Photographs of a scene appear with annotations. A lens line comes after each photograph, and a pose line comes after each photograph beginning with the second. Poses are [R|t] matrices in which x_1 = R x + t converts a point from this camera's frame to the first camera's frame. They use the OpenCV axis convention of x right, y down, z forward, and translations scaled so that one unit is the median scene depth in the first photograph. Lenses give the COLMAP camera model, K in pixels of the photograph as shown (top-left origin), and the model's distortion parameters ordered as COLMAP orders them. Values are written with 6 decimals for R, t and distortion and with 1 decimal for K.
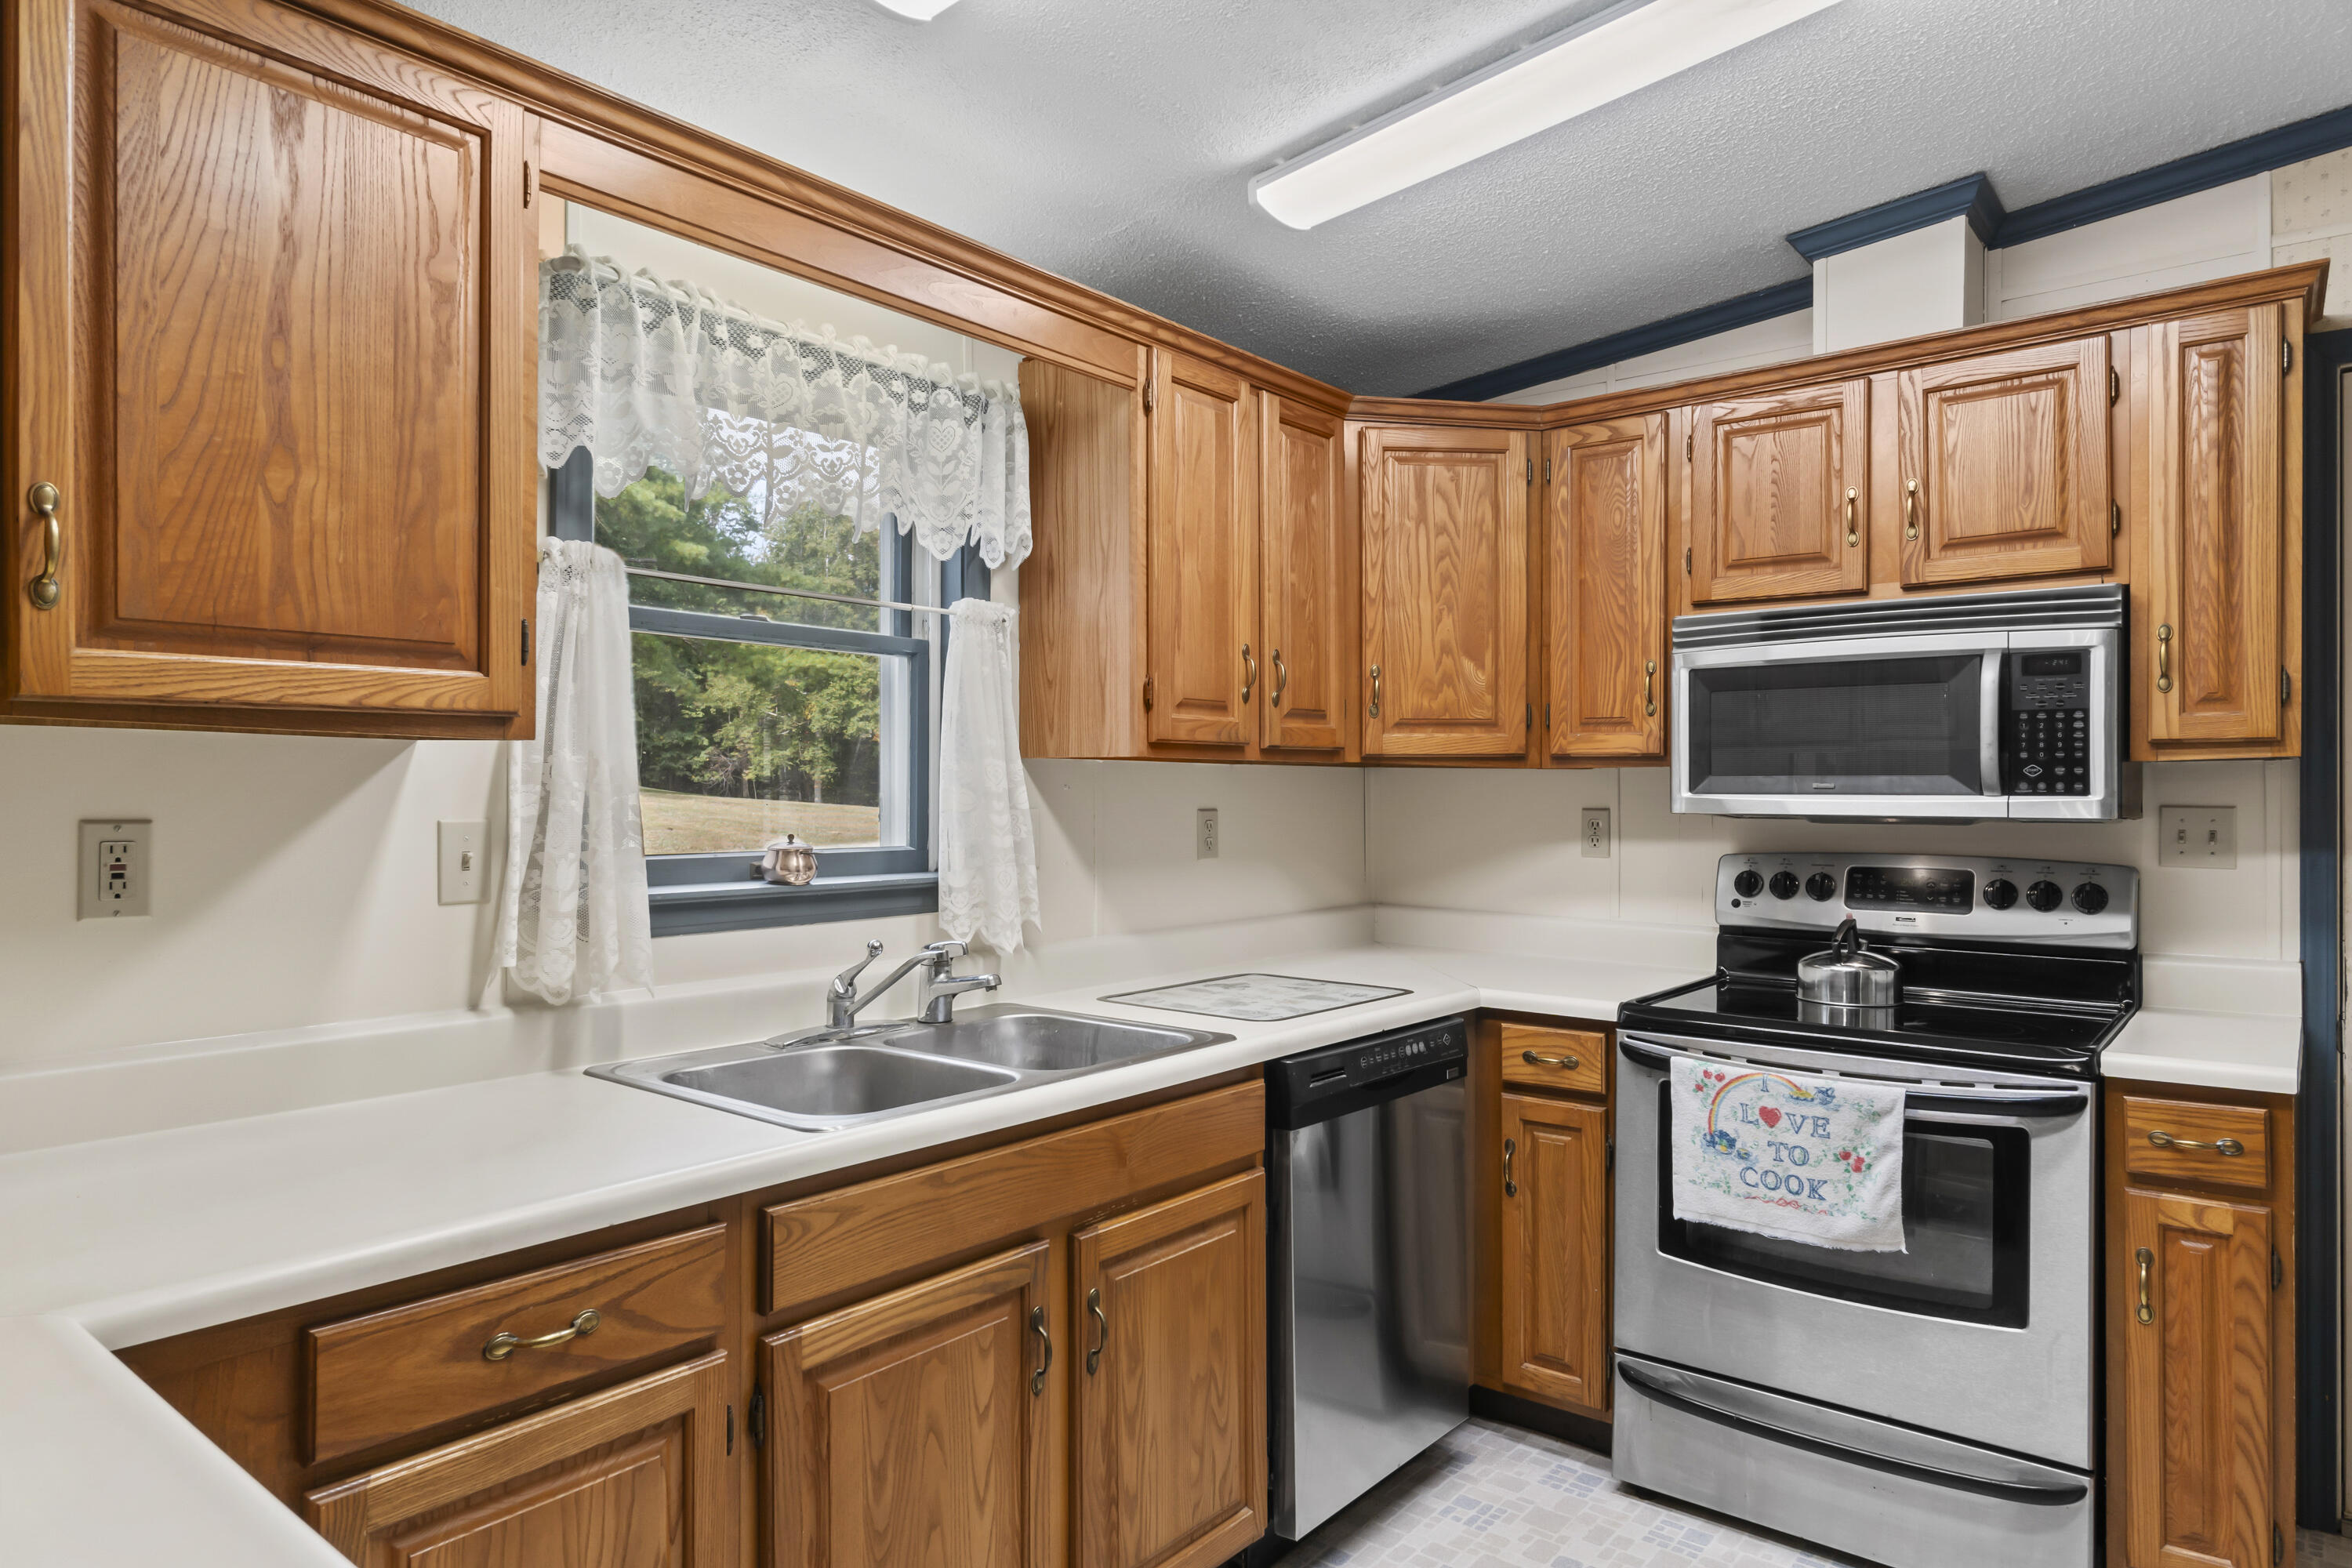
lens RADIAL K [[1414.7, 0, 1173.5], [0, 1414.7, 782.4], [0, 0, 1]] dist [-0.000136, 0.000795]
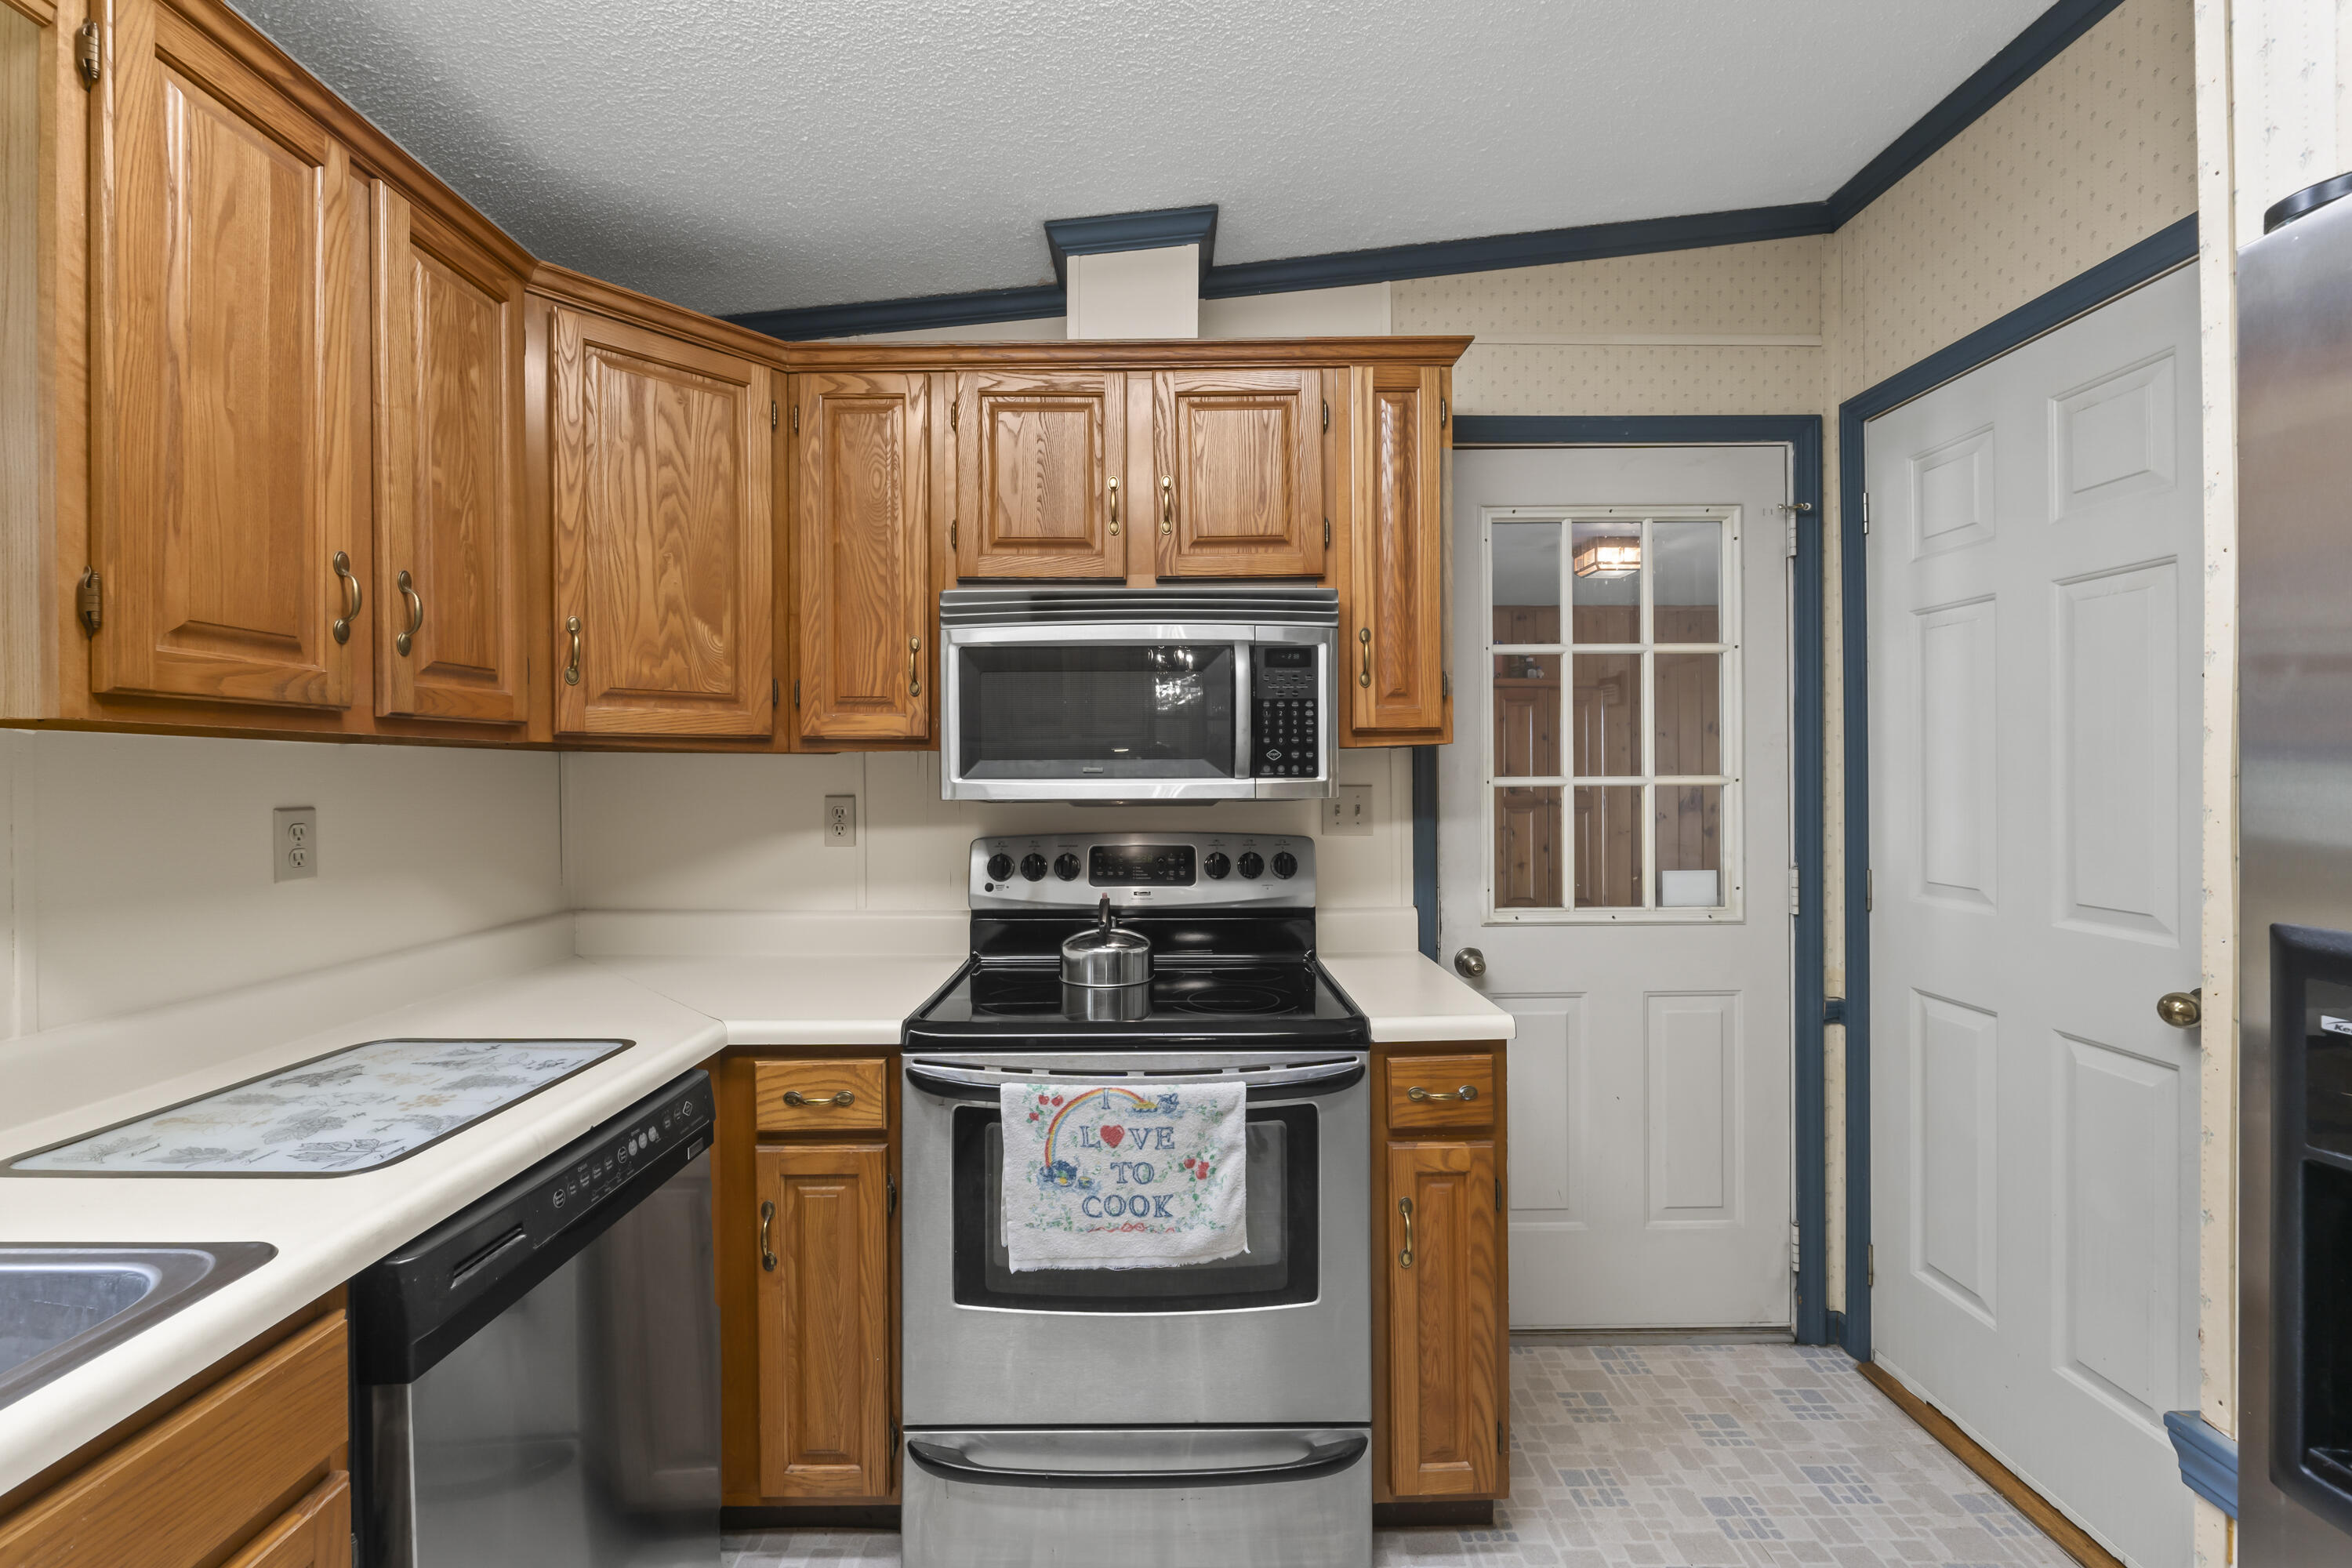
lens RADIAL K [[983.5, 0, 1167.0], [0, 983.5, 774.4], [0, 0, 1]] dist [-0.004679, -0.000543]
pose [[0.773825, -0.006428, 0.633366, 0.059872], [0.004549, 0.999979, 0.004591, 0.002618], [-0.633383, -0.000671, 0.773838, 0.427734]]
